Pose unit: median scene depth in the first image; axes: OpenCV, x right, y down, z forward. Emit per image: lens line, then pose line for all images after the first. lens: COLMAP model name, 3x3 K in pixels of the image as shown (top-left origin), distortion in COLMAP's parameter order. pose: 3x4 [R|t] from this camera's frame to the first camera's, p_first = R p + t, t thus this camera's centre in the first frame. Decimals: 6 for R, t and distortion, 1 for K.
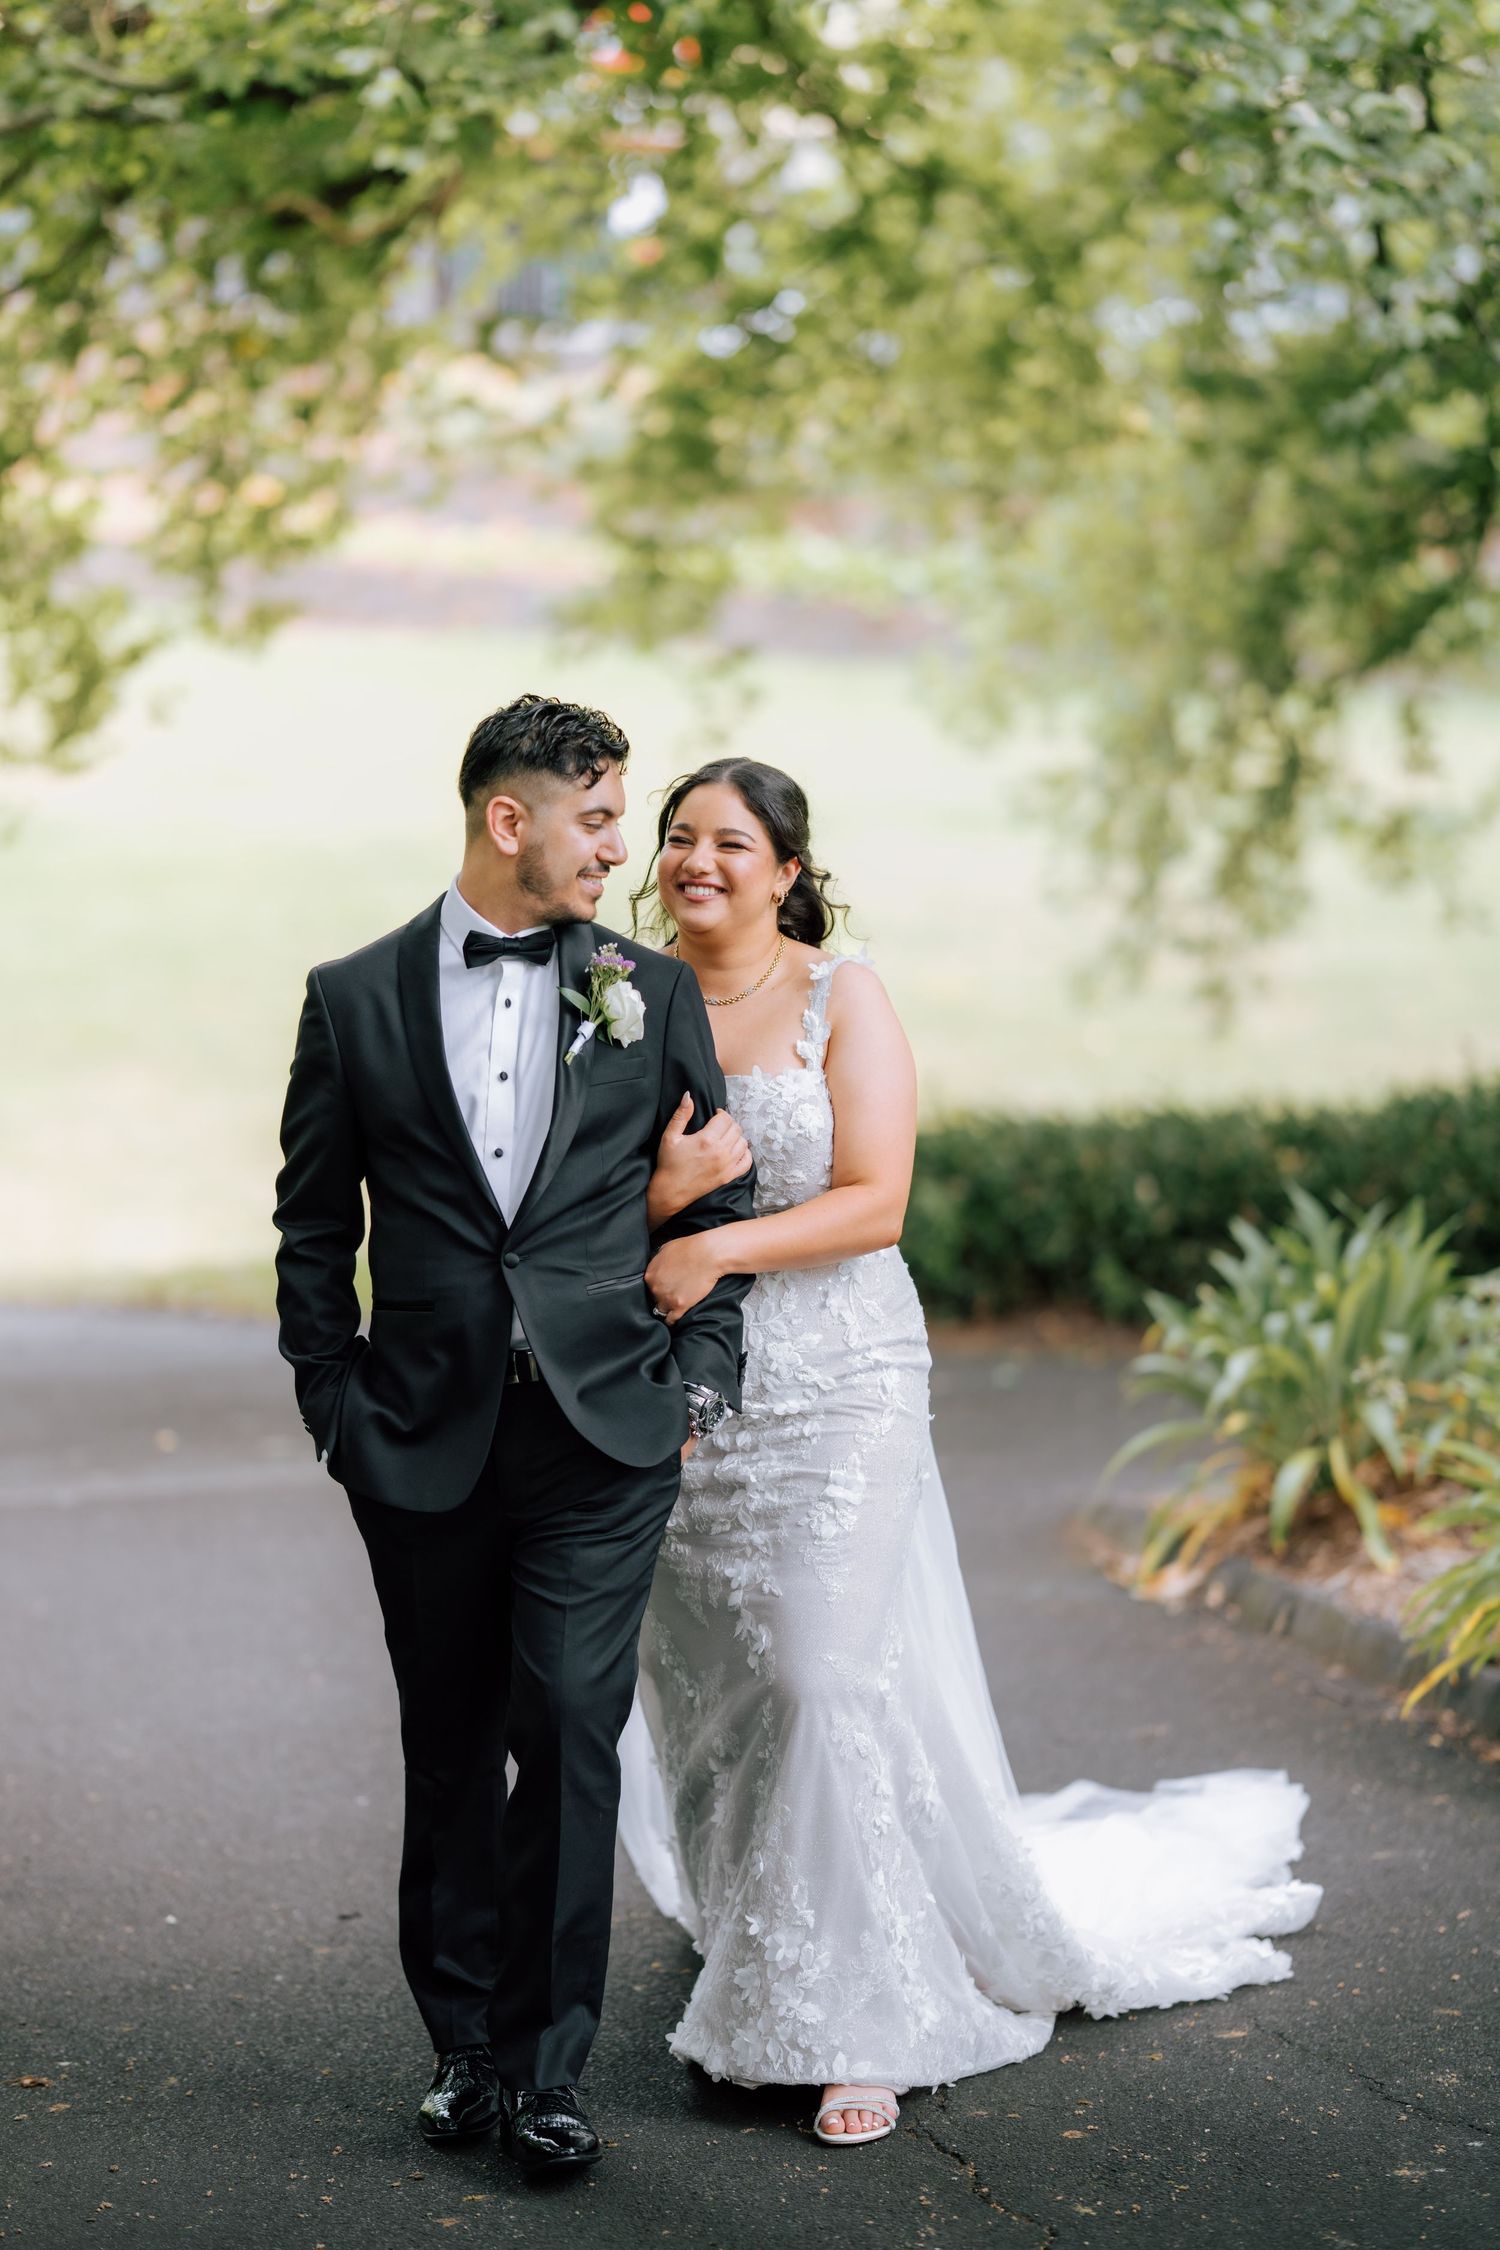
lens RADIAL K [[5552.3, 0, 729.3], [0, 5552.3, 1130.5], [0, 0, 1]] dist [0.714496, 0.000000]
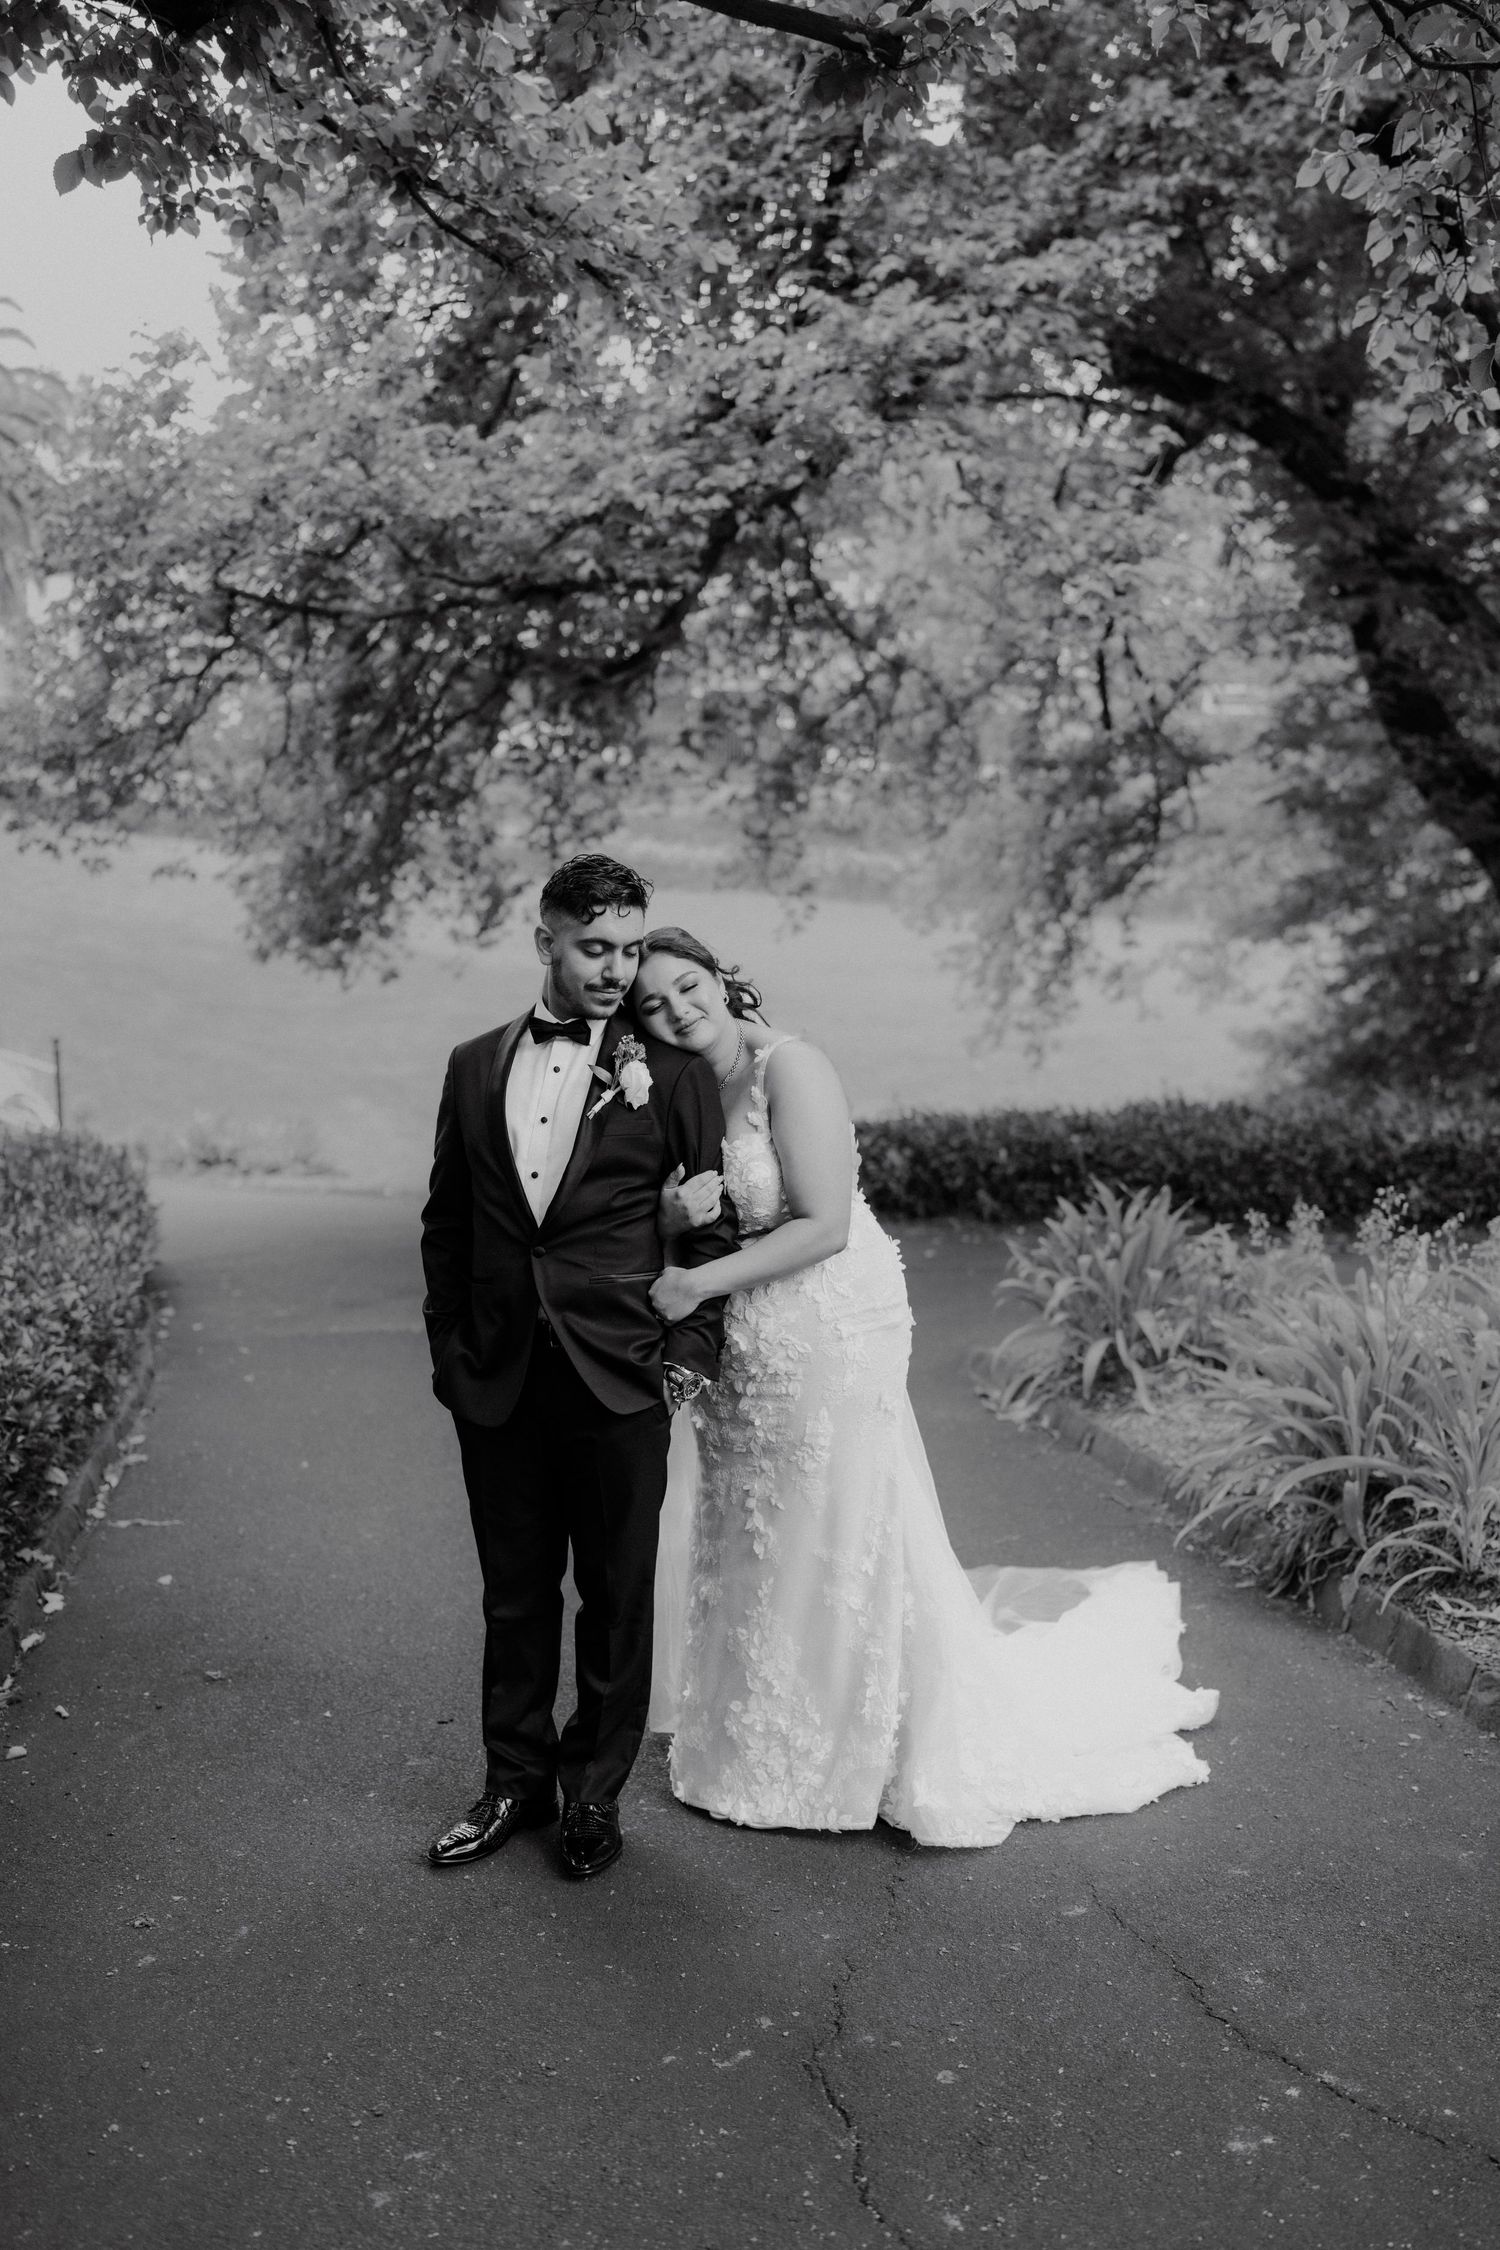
lens RADIAL K [[2109.5, 0, 759.9], [0, 2109.5, 1127.0], [0, 0, 1]] dist [-0.006384, 0.000000]
pose [[0.999296, 0.003065, -0.037400, 0.014462], [-0.002457, 0.999864, 0.016291, -0.009058], [0.037445, -0.016187, 0.999168, 0.217910]]
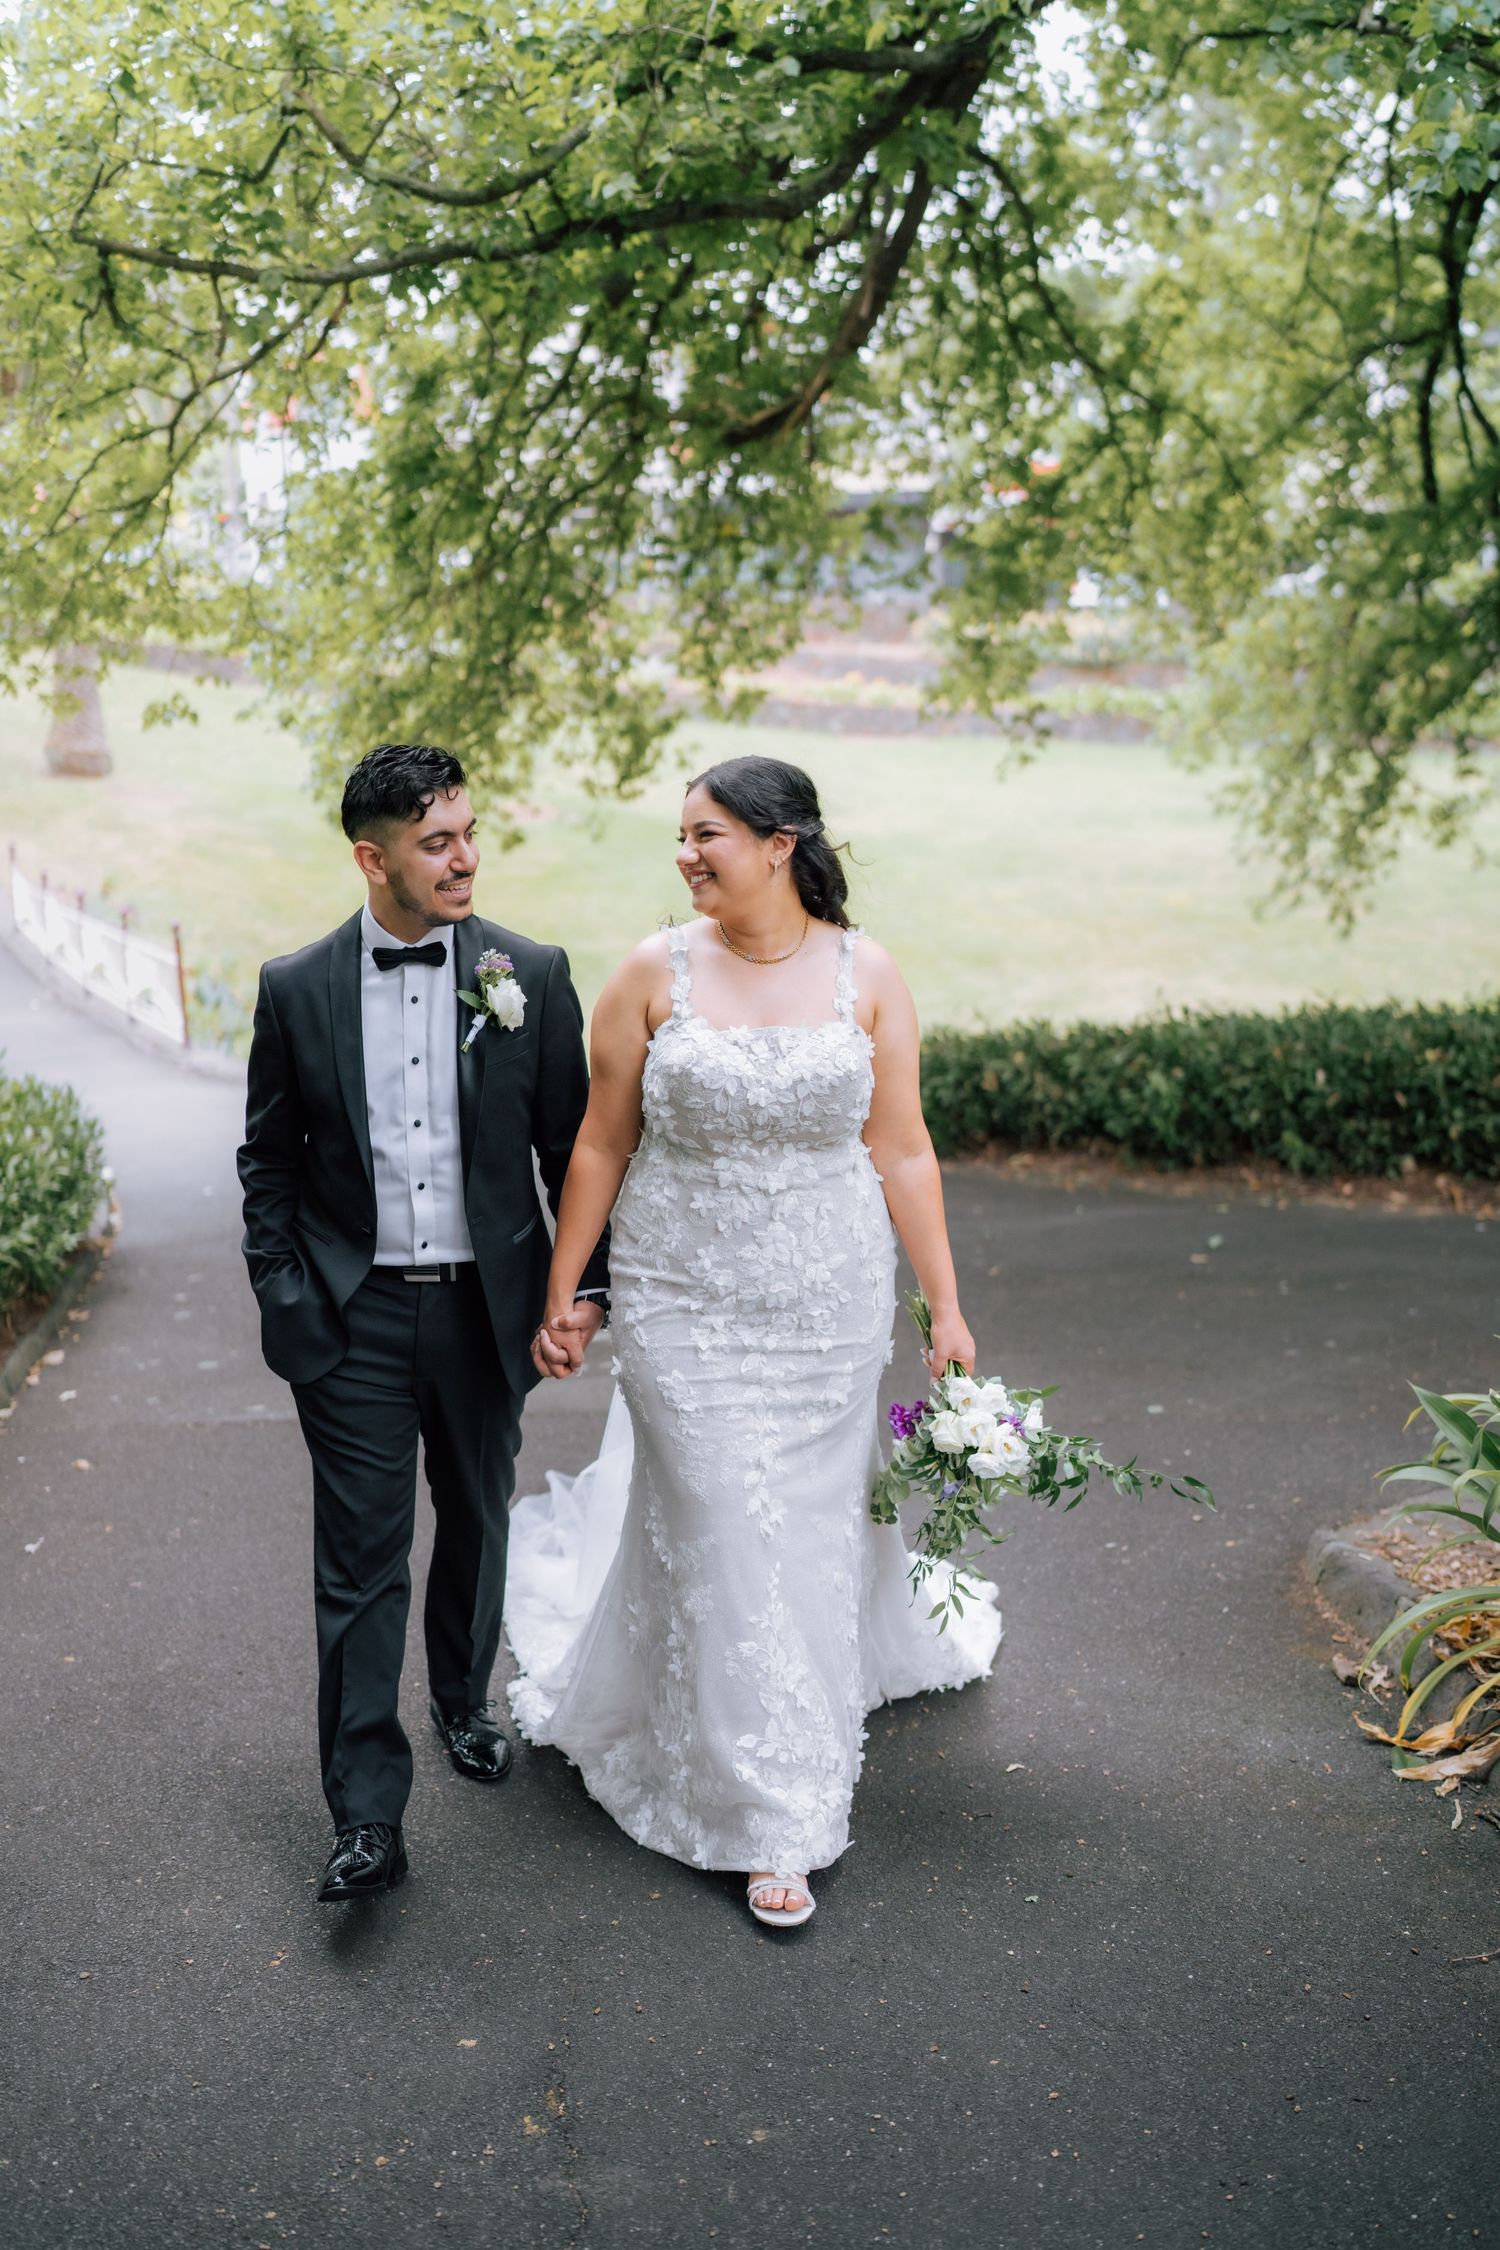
lens RADIAL K [[2109.5, 0, 733.0], [0, 2109.5, 1112.9], [0, 0, 1]] dist [-0.006384, 0.000000]
pose [[0.985401, -0.005525, -0.170158, 0.018089], [0.018450, 0.997052, 0.074475, -0.017474], [0.169245, -0.076527, 0.982598, 0.393345]]
